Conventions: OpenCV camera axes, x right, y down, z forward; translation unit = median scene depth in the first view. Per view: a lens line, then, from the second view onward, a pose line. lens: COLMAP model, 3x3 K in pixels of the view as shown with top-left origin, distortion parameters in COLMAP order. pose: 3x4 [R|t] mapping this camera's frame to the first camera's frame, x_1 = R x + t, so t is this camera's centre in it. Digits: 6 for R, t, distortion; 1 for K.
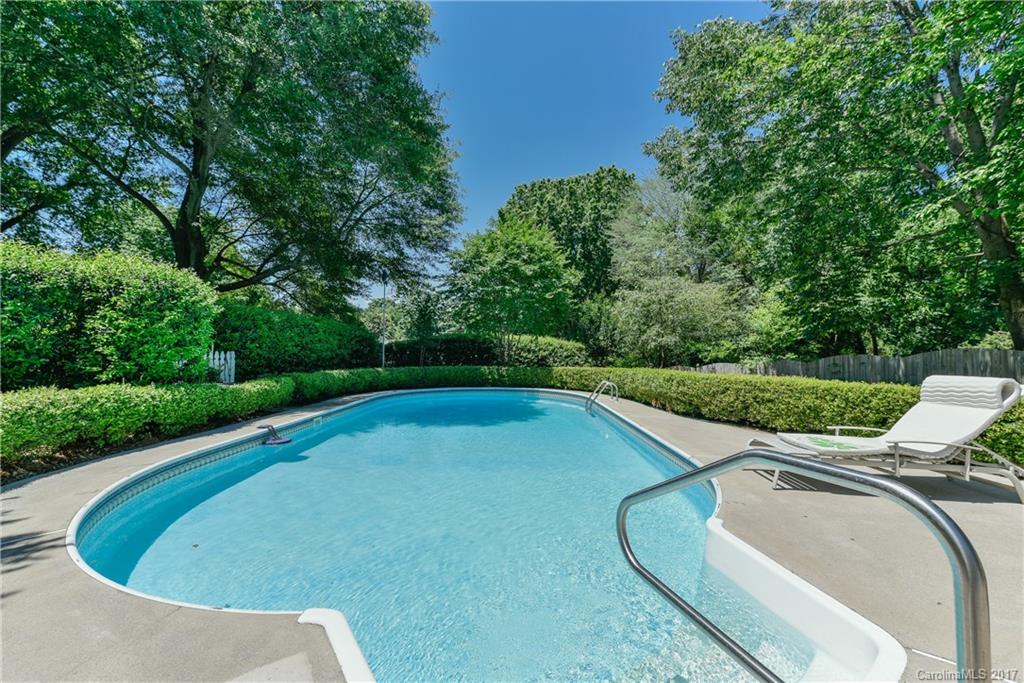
lens RADIAL K [[405.2, 0, 511.6], [0, 405.2, 347.5], [0, 0, 1]] dist [0.004012, -0.000142]
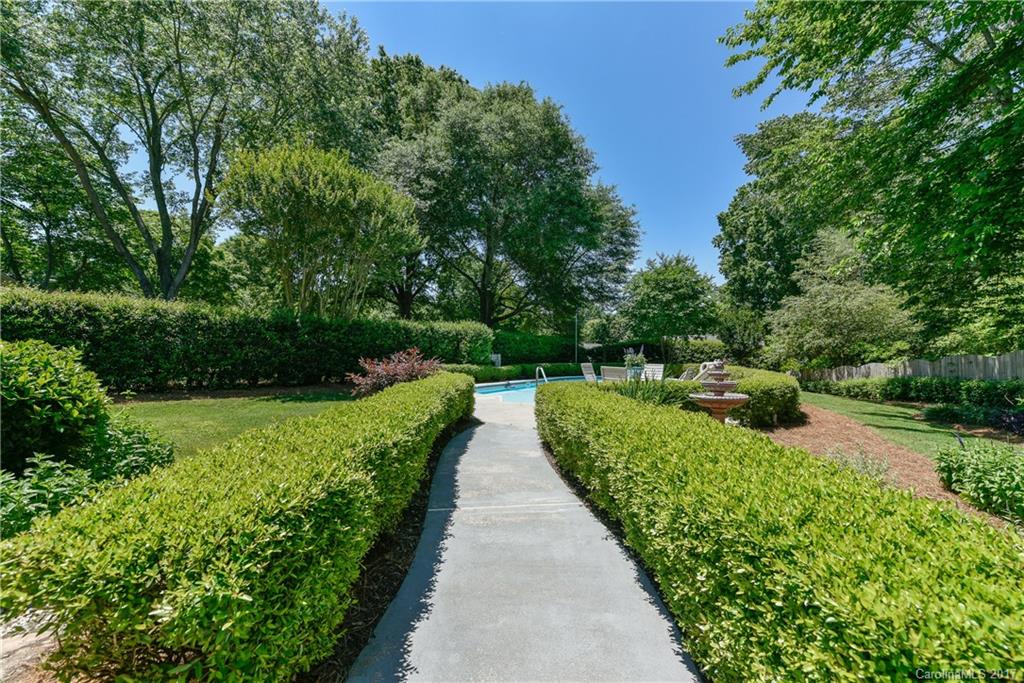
lens RADIAL K [[405.2, 0, 511.9], [0, 405.2, 345.2], [0, 0, 1]] dist [0.004012, -0.000142]
pose [[0.813262, -0.014461, -0.581719, 0.888928], [0.012259, 0.999895, -0.007718, -0.024427], [0.581769, -0.000855, 0.813354, -1.052291]]
